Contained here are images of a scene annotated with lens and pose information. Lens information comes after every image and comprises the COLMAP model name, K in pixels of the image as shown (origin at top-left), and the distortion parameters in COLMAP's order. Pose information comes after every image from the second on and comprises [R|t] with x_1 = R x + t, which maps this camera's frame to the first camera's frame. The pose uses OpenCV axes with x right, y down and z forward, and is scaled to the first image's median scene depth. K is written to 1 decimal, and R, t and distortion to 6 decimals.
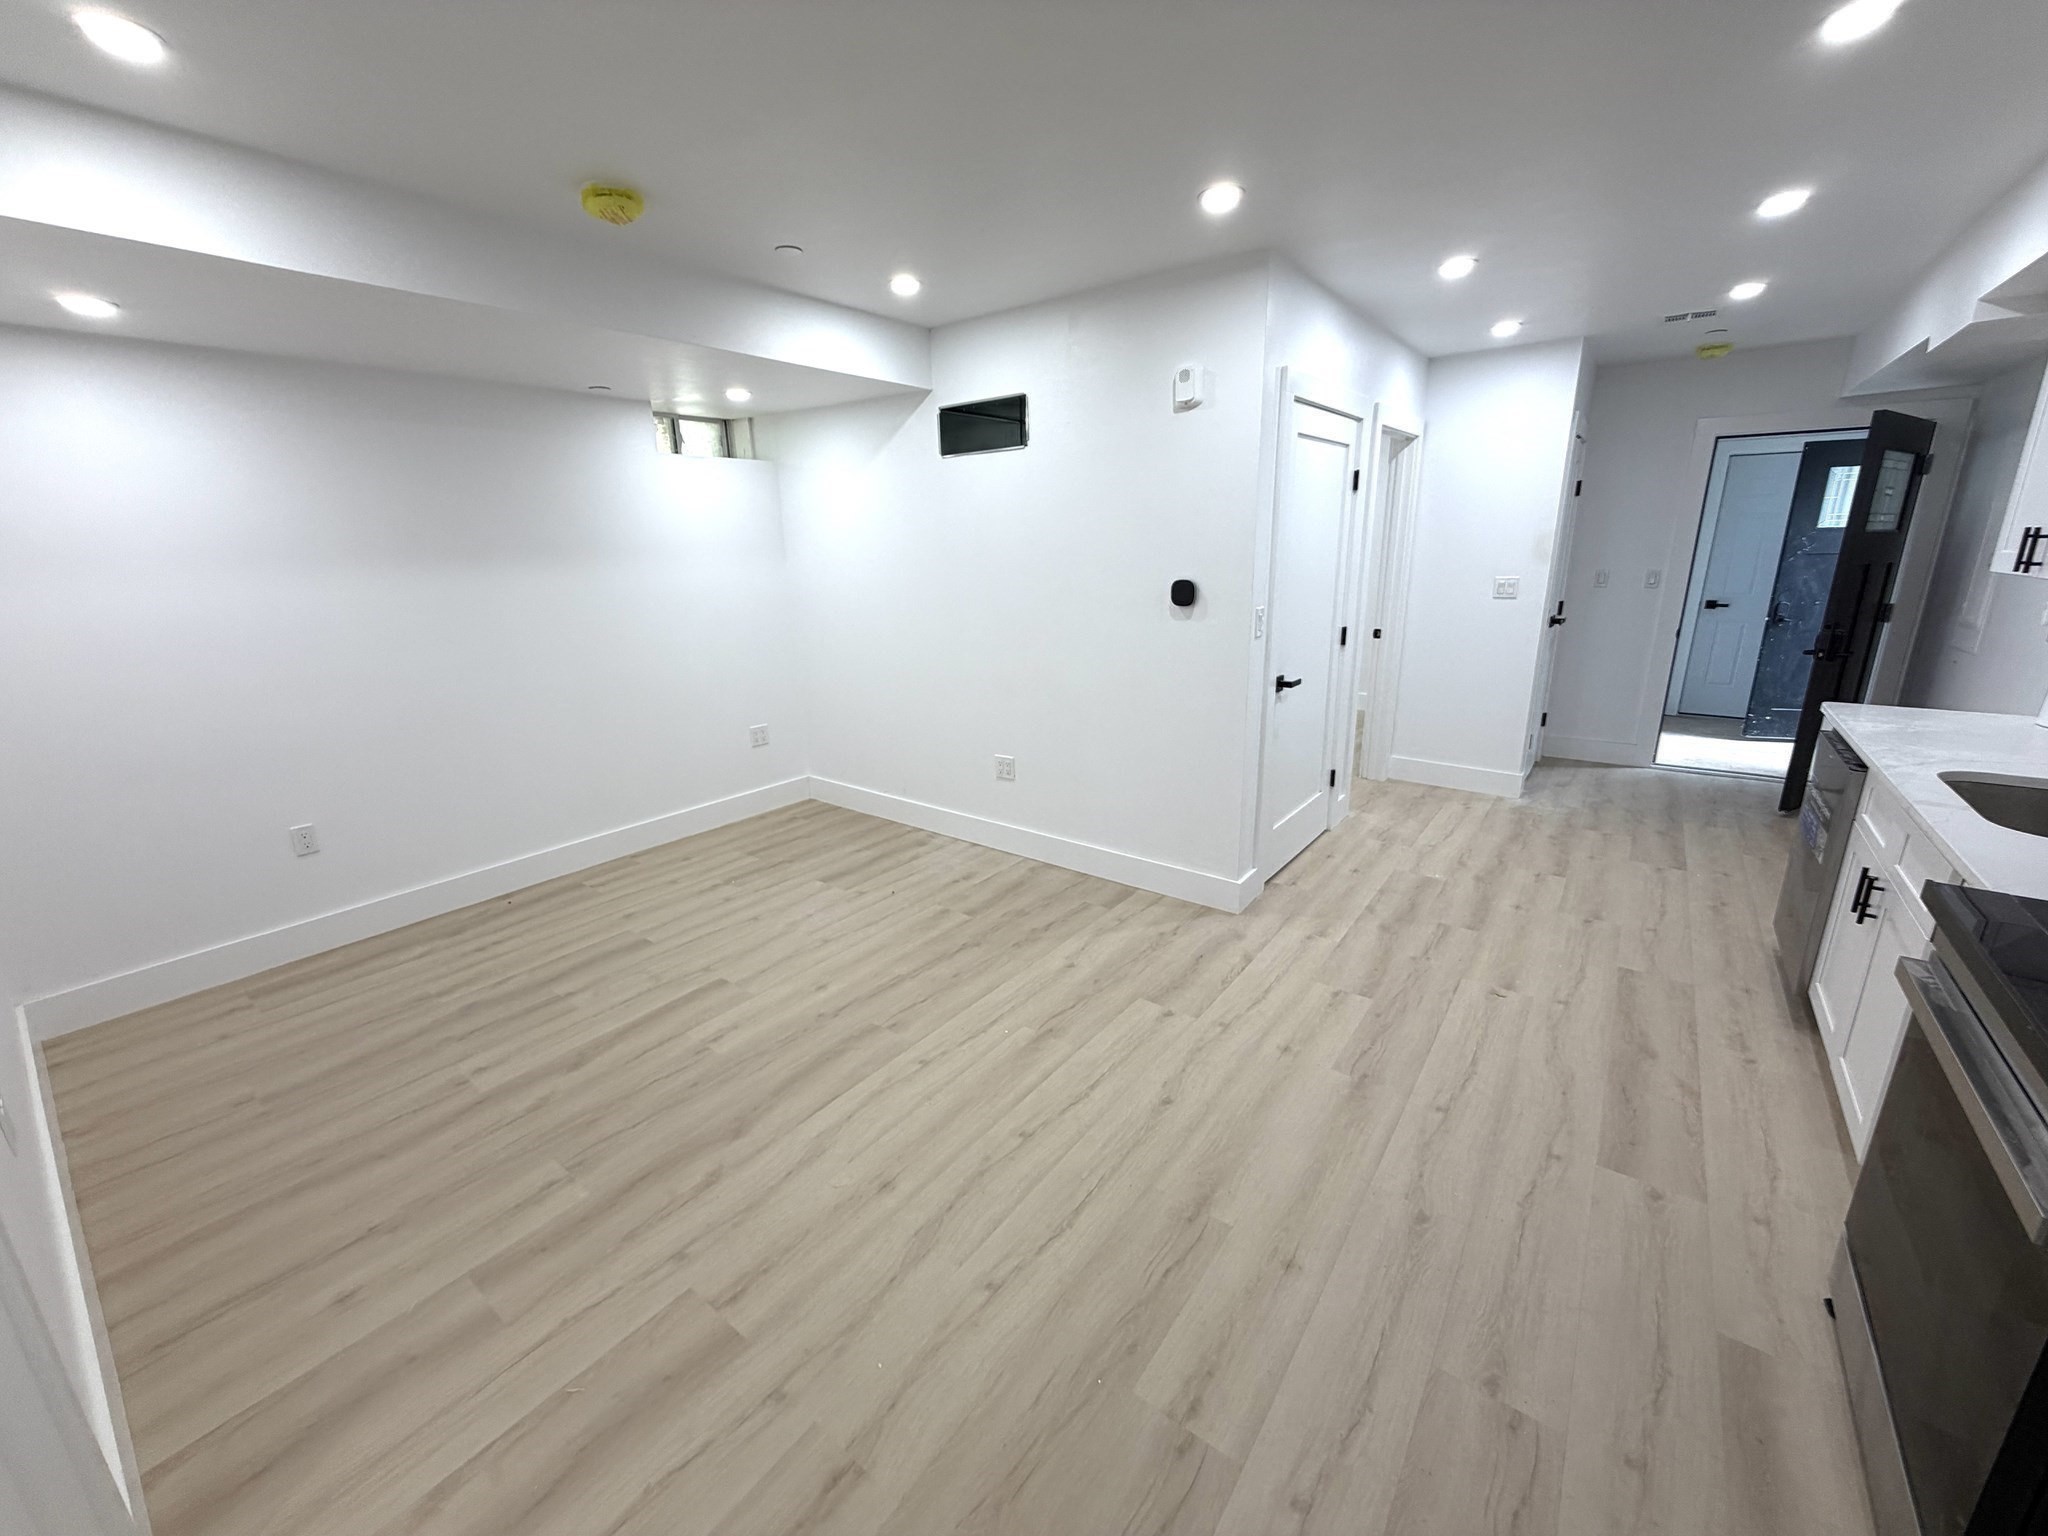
lens RADIAL K [[816.5, 0, 1016.7], [0, 816.5, 767.5], [0, 0, 1]] dist [-0.000653, 0.000789]
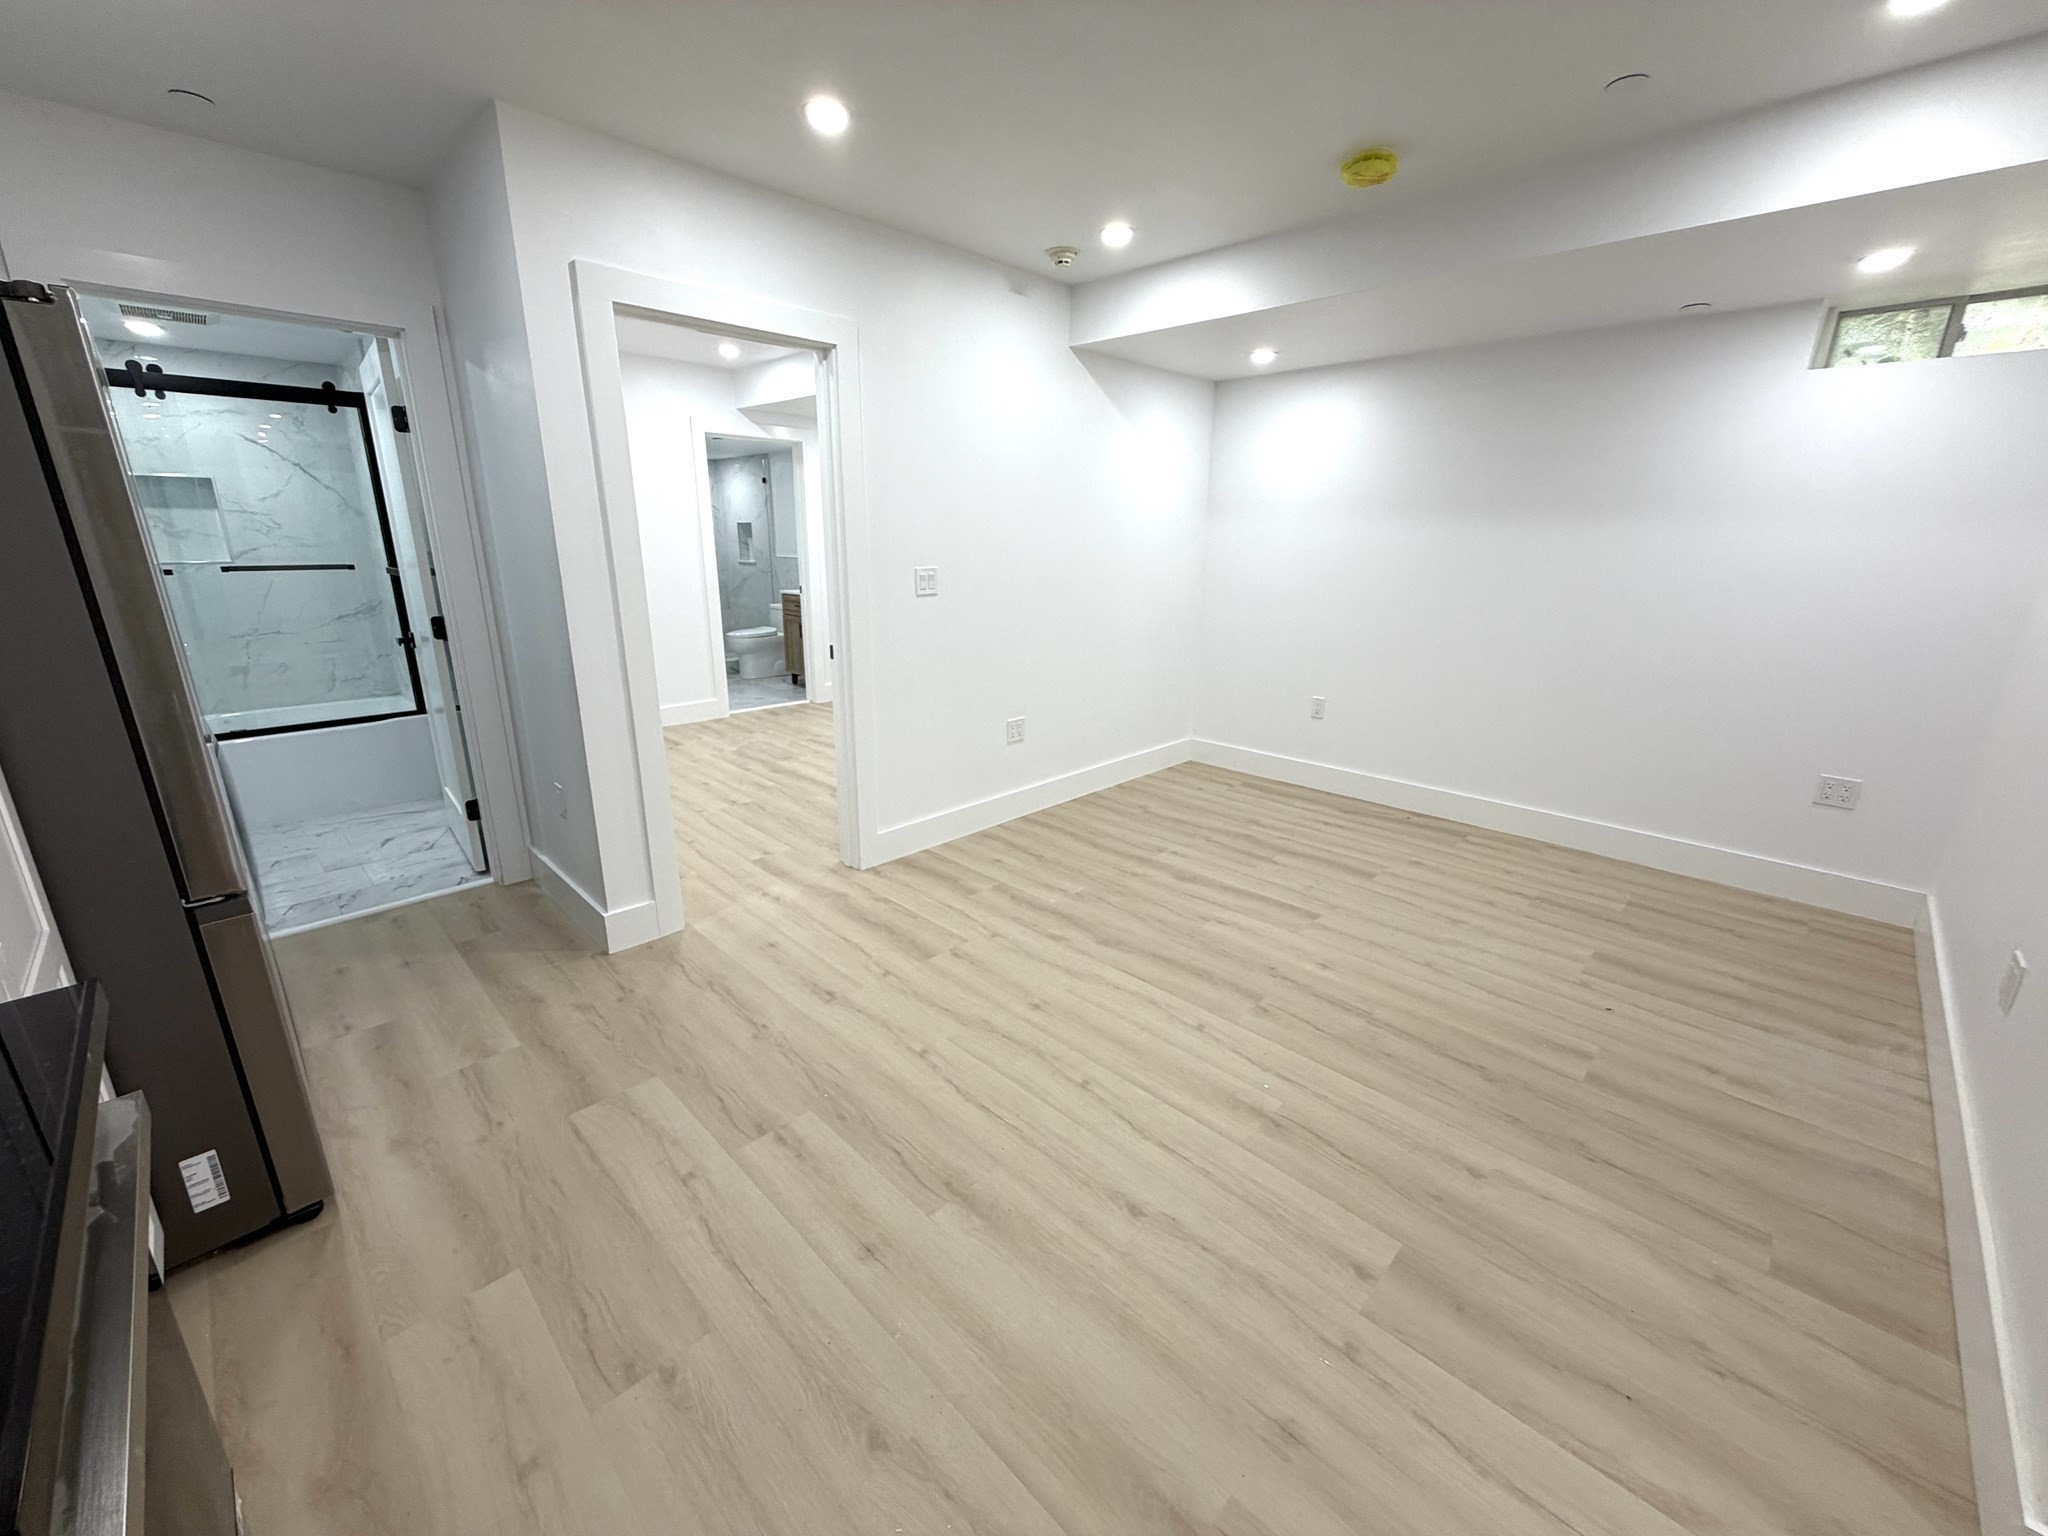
lens RADIAL K [[816.5, 0, 1016.7], [0, 816.5, 767.5], [0, 0, 1]] dist [-0.000653, 0.000789]
pose [[-0.132279, 0.296095, -0.945955, 0.566665], [-0.272480, 0.906712, 0.321914, -0.129513], [0.953025, 0.300336, -0.039259, 0.568351]]
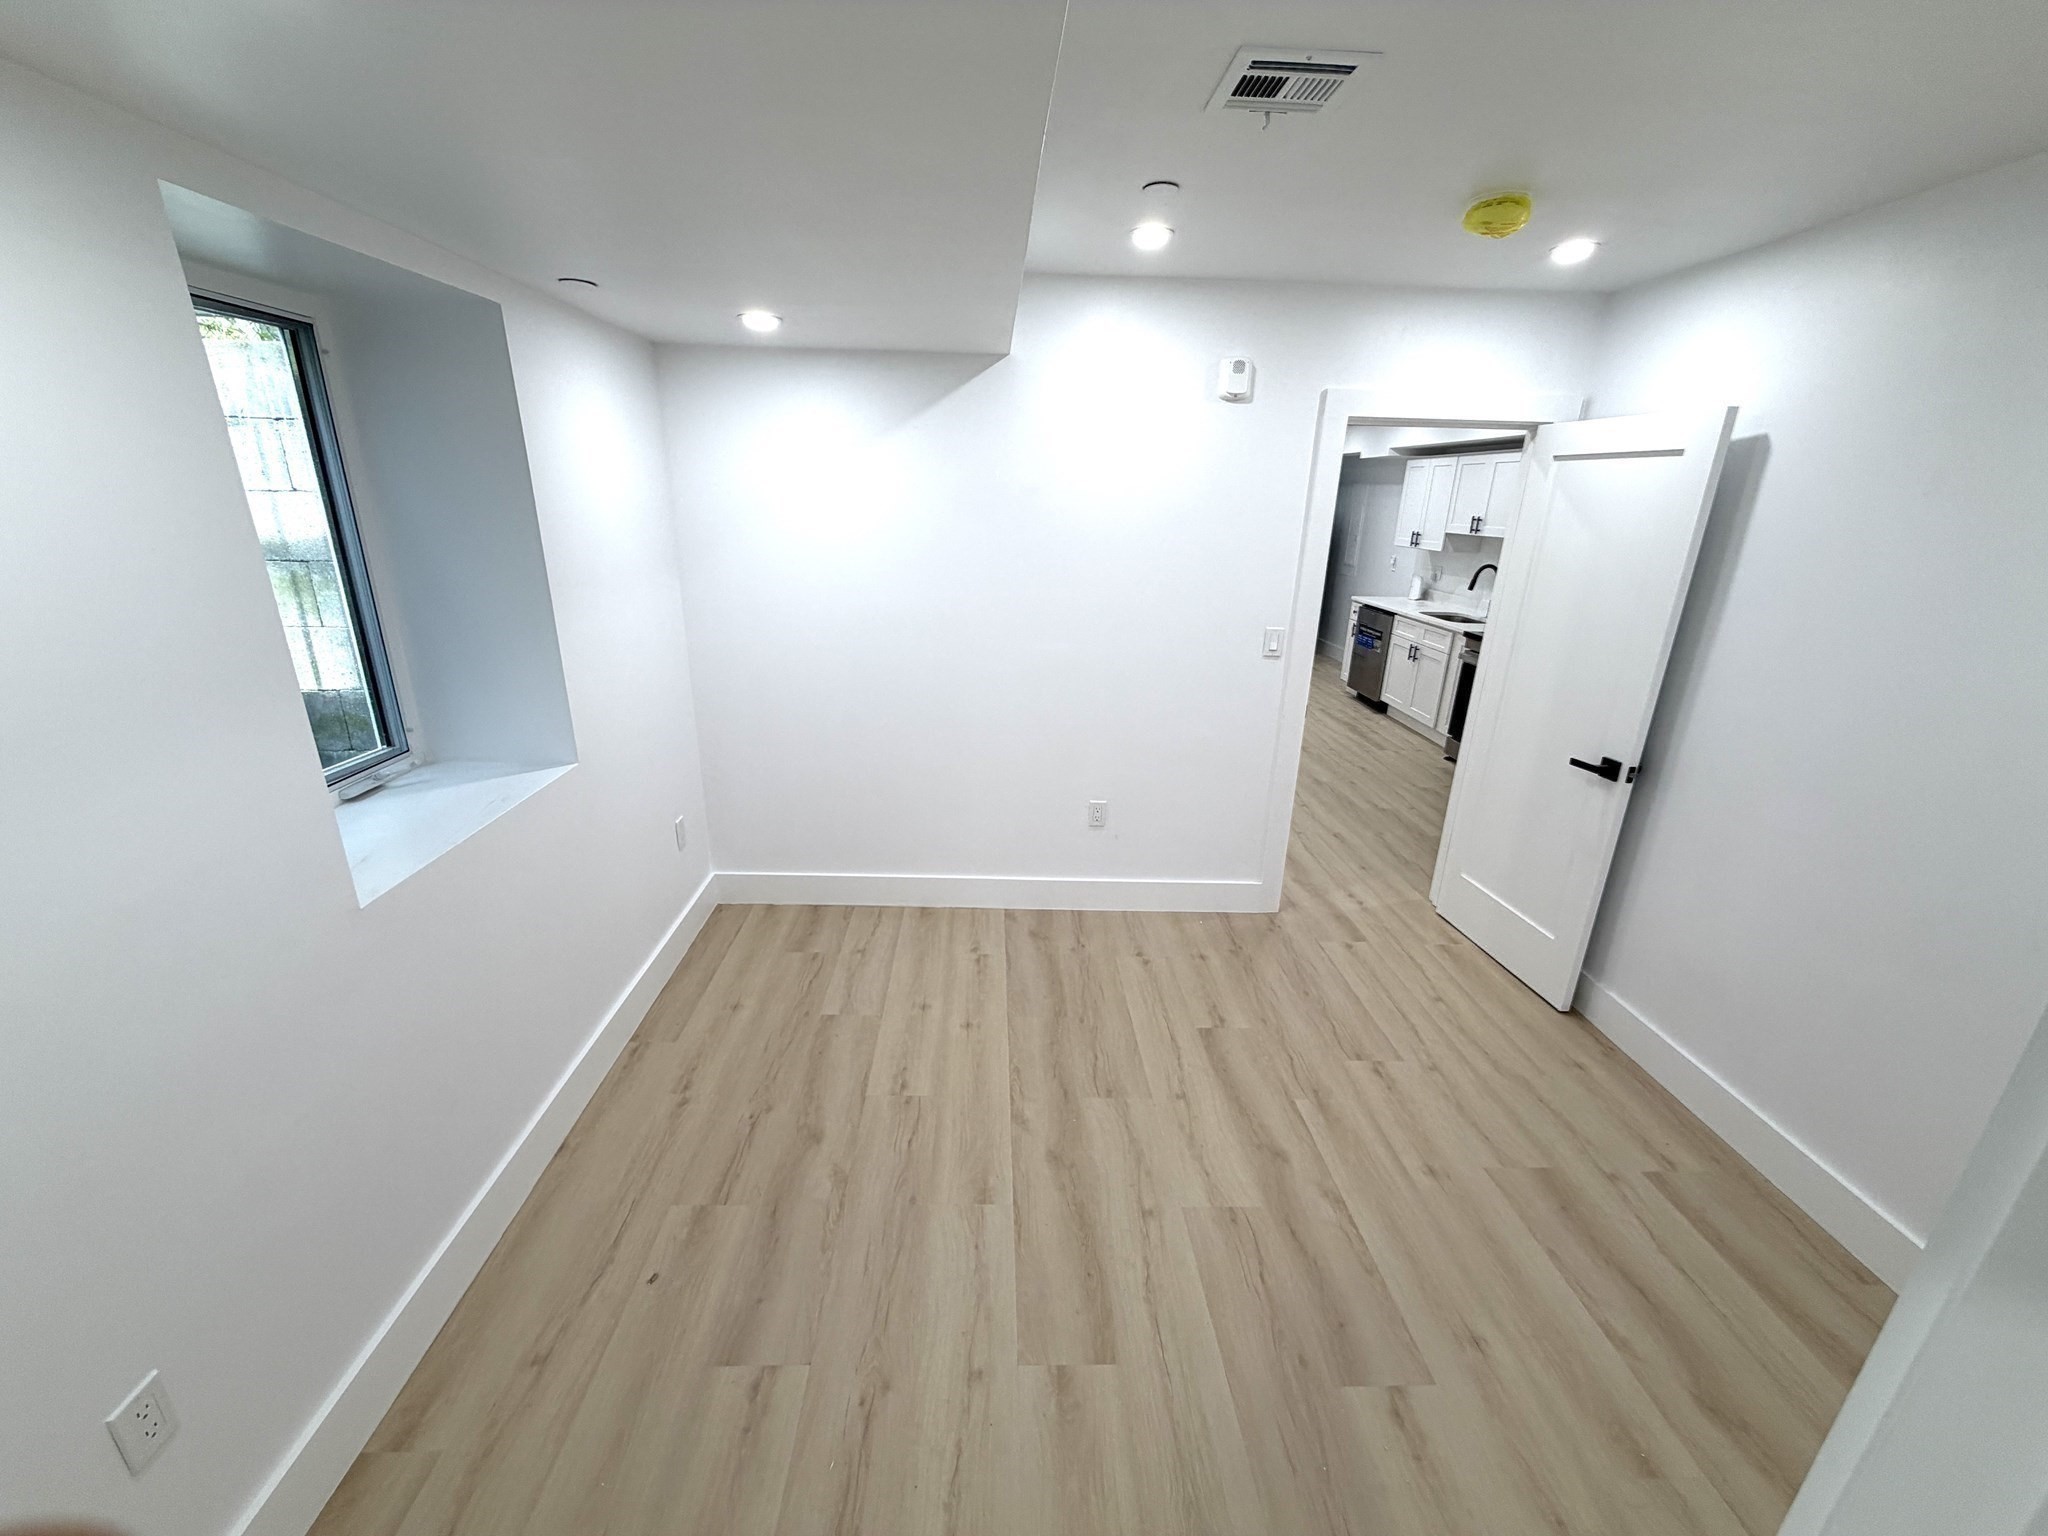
lens RADIAL K [[816.5, 0, 1016.7], [0, 816.5, 767.5], [0, 0, 1]] dist [-0.000653, 0.000789]
pose [[0.775000, -0.165295, 0.609961, -1.345403], [0.130685, 0.986243, 0.101219, 0.048469], [-0.618301, 0.001268, 0.785941, -0.326619]]
